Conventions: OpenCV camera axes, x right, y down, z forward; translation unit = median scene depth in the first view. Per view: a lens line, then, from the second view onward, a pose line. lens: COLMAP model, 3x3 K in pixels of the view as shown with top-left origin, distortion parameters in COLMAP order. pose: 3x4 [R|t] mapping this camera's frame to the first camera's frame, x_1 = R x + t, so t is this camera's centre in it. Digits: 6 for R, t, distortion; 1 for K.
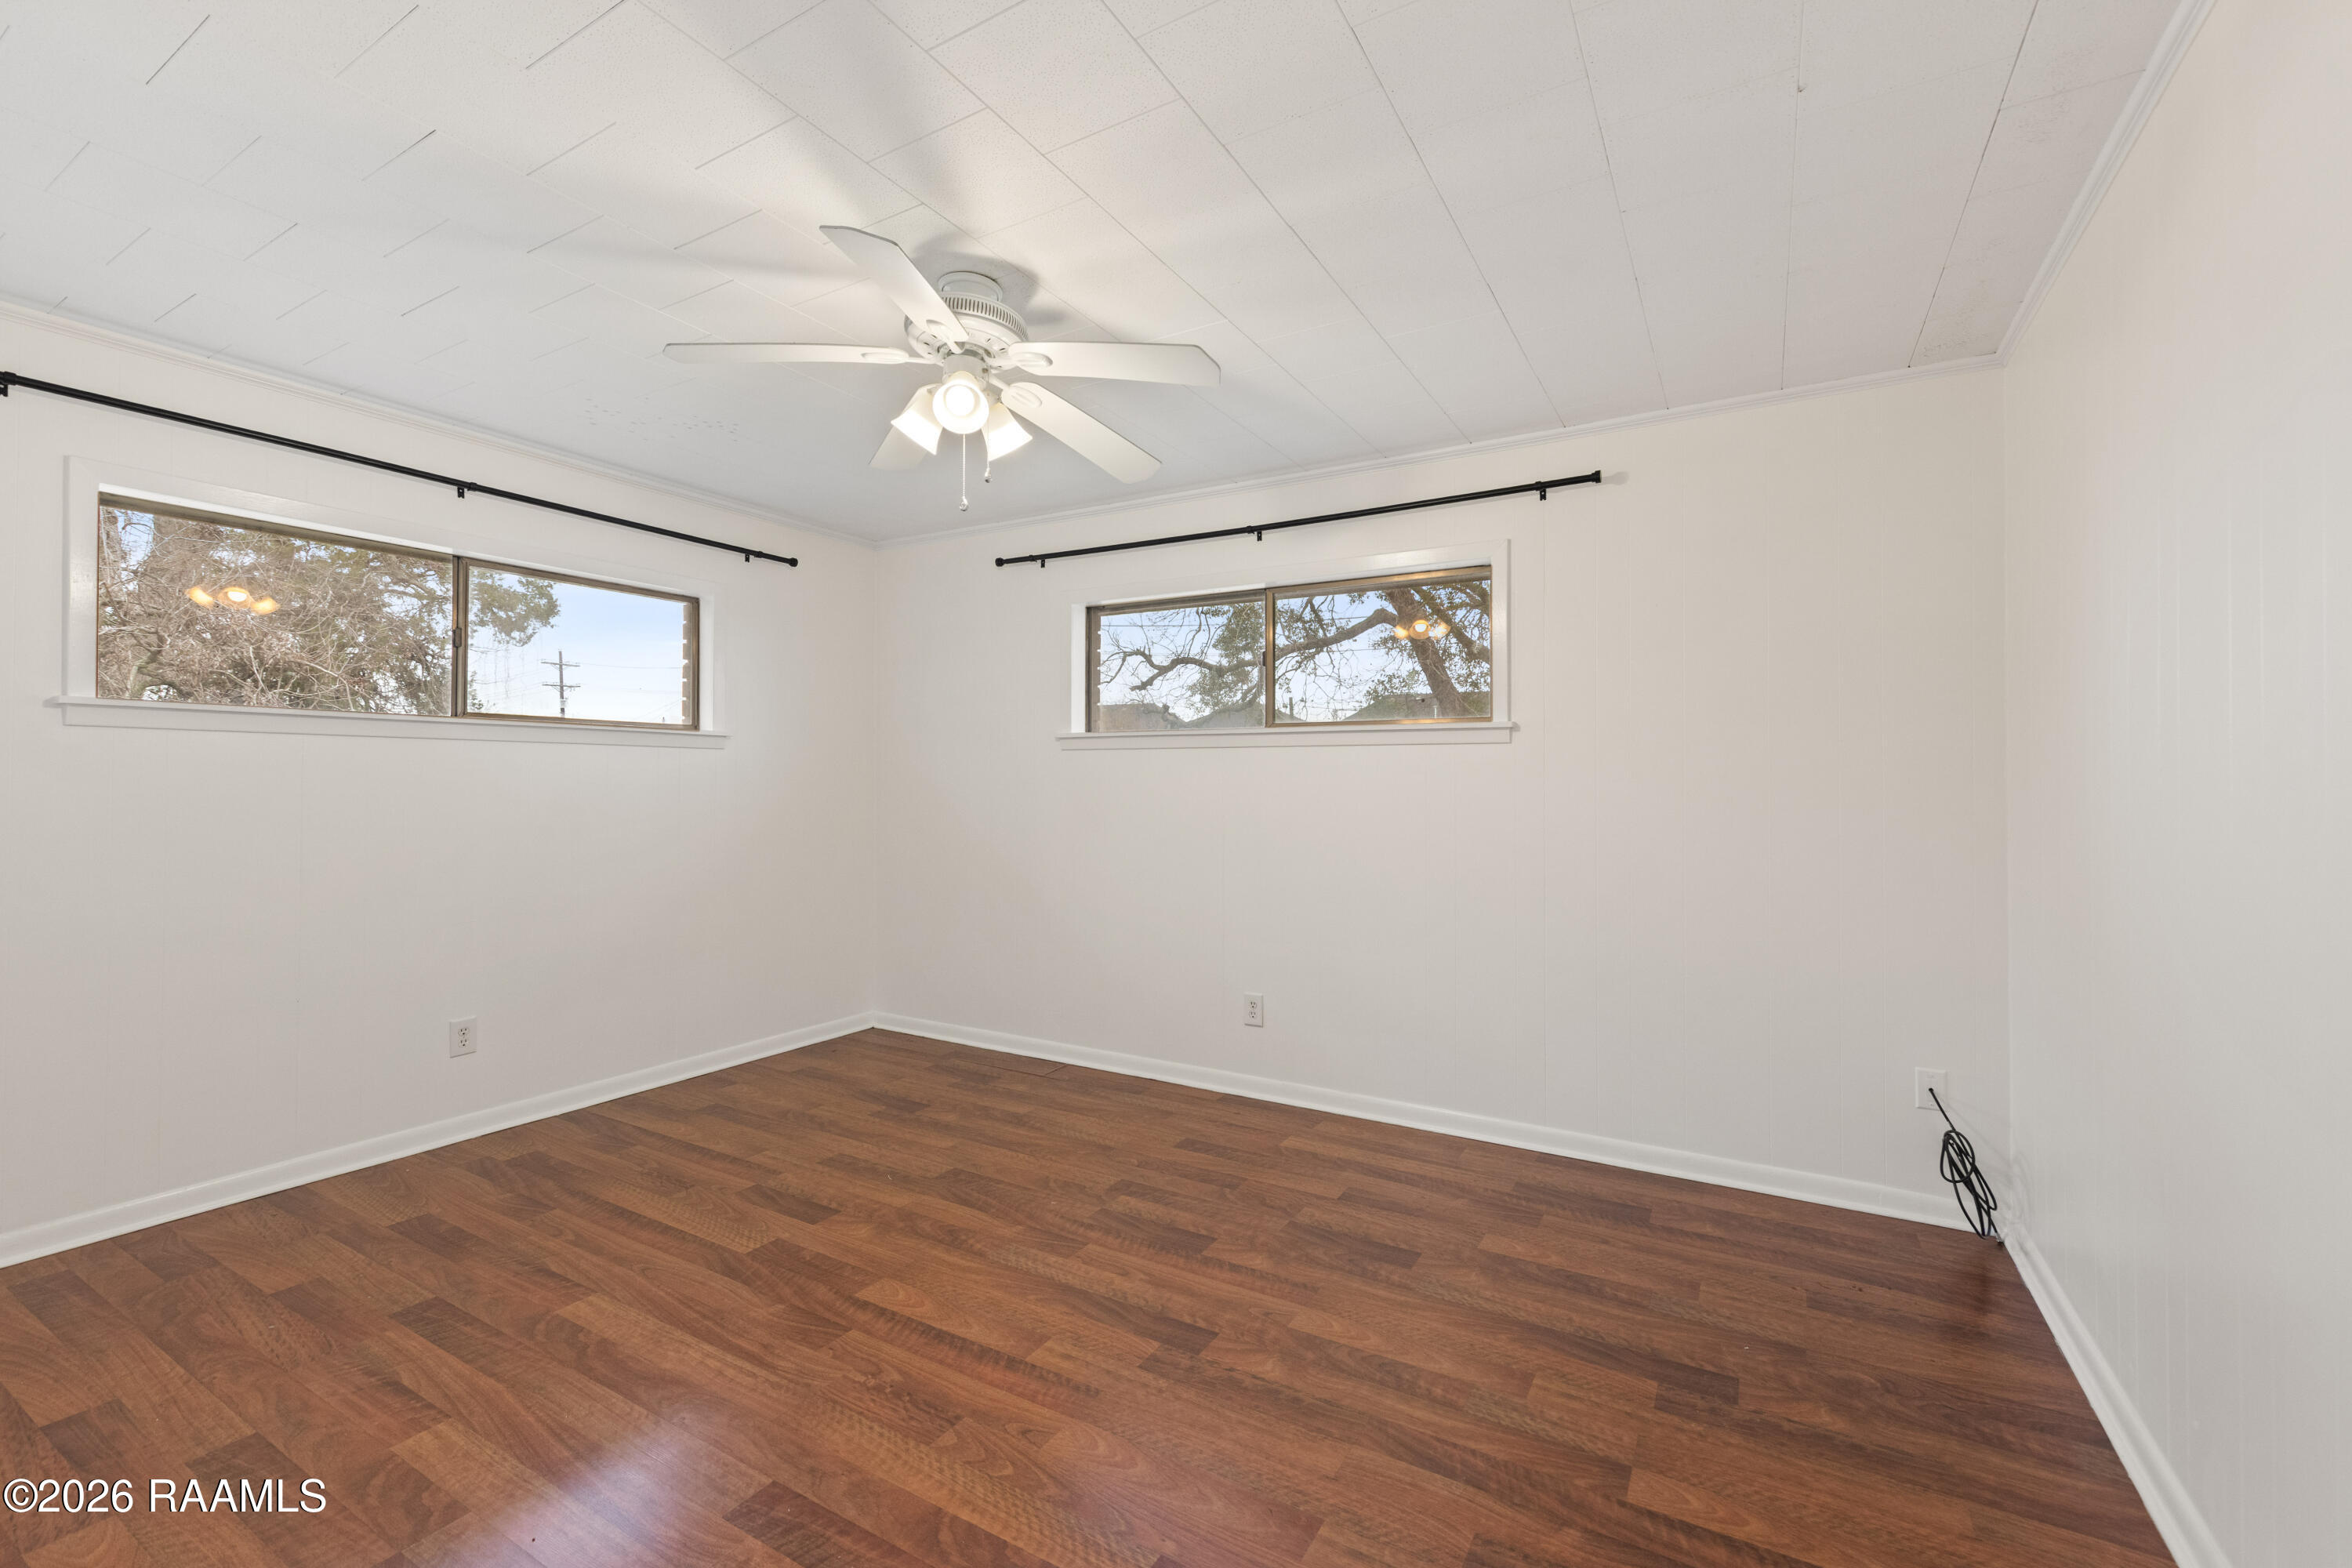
lens RADIAL K [[996.4, 0, 1170.7], [0, 996.4, 783.7], [0, 0, 1]] dist [-0.000388, 0.000048]
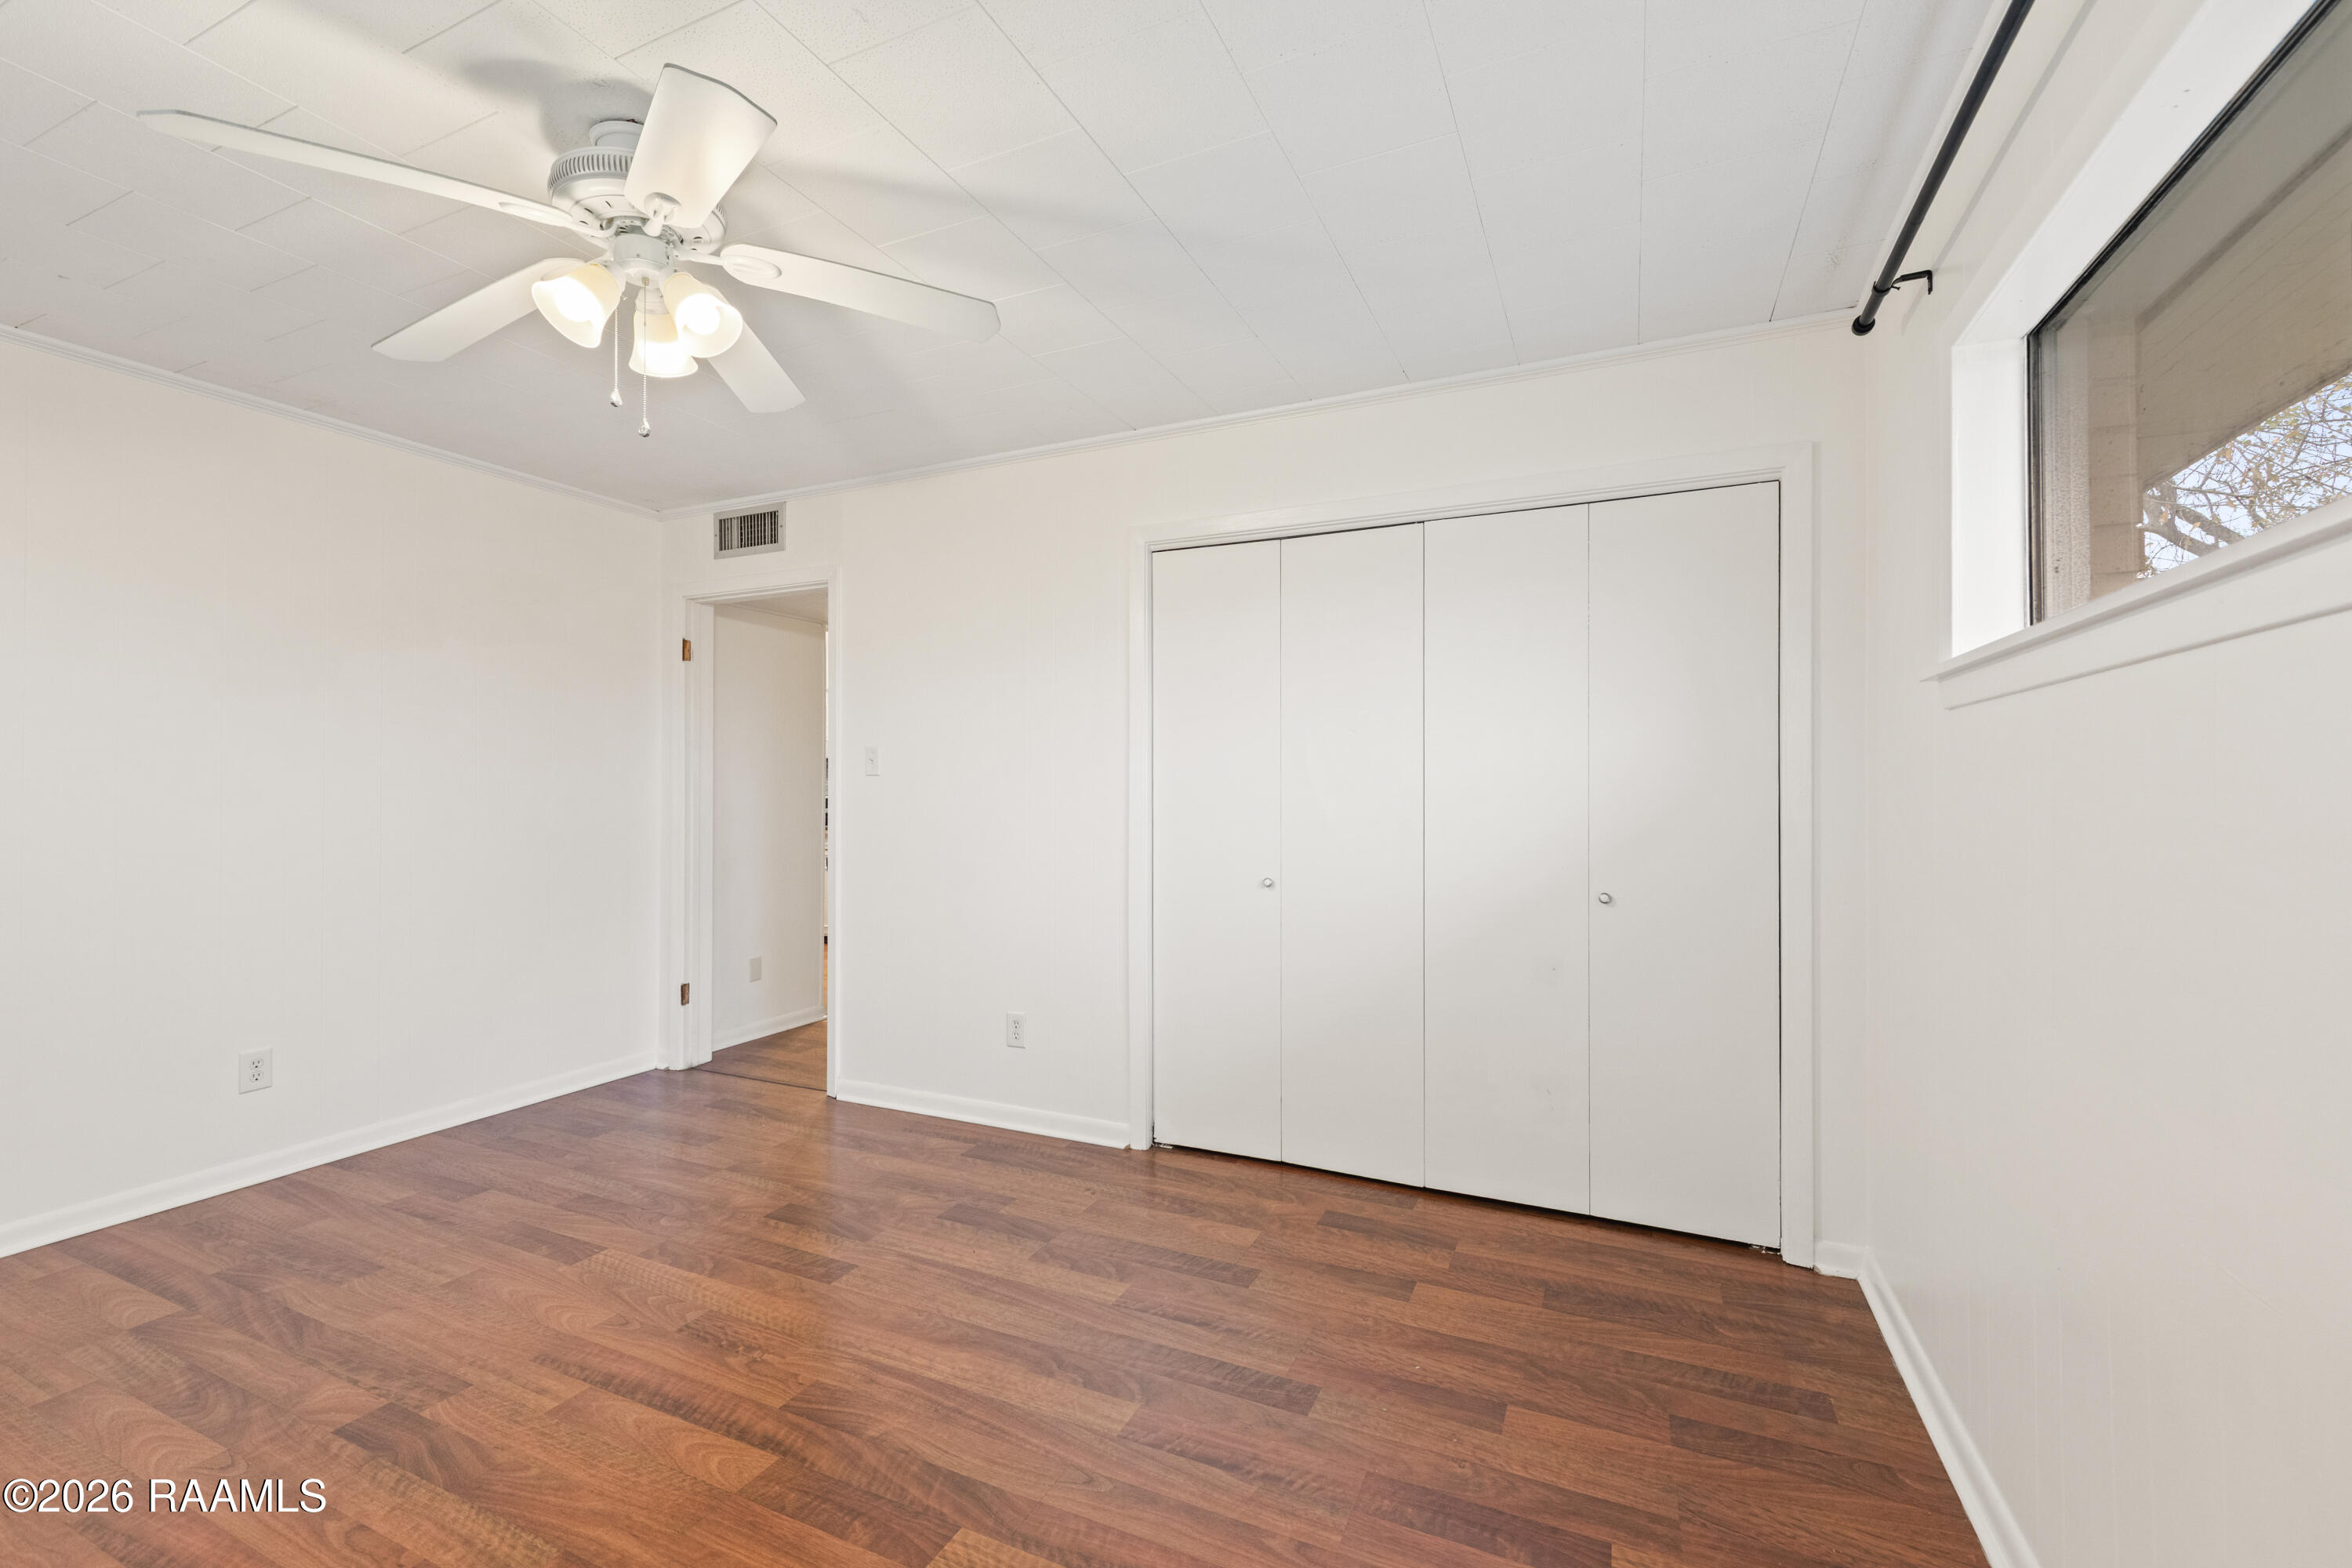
lens RADIAL K [[996.4, 0, 1175.9], [0, 996.4, 785.0], [0, 0, 1]] dist [-0.000388, 0.000048]
pose [[-0.994931, -0.005981, -0.100379, -0.604743], [-0.005515, 0.999973, -0.004925, 0.001055], [0.100405, -0.004347, -0.994937, 2.005066]]
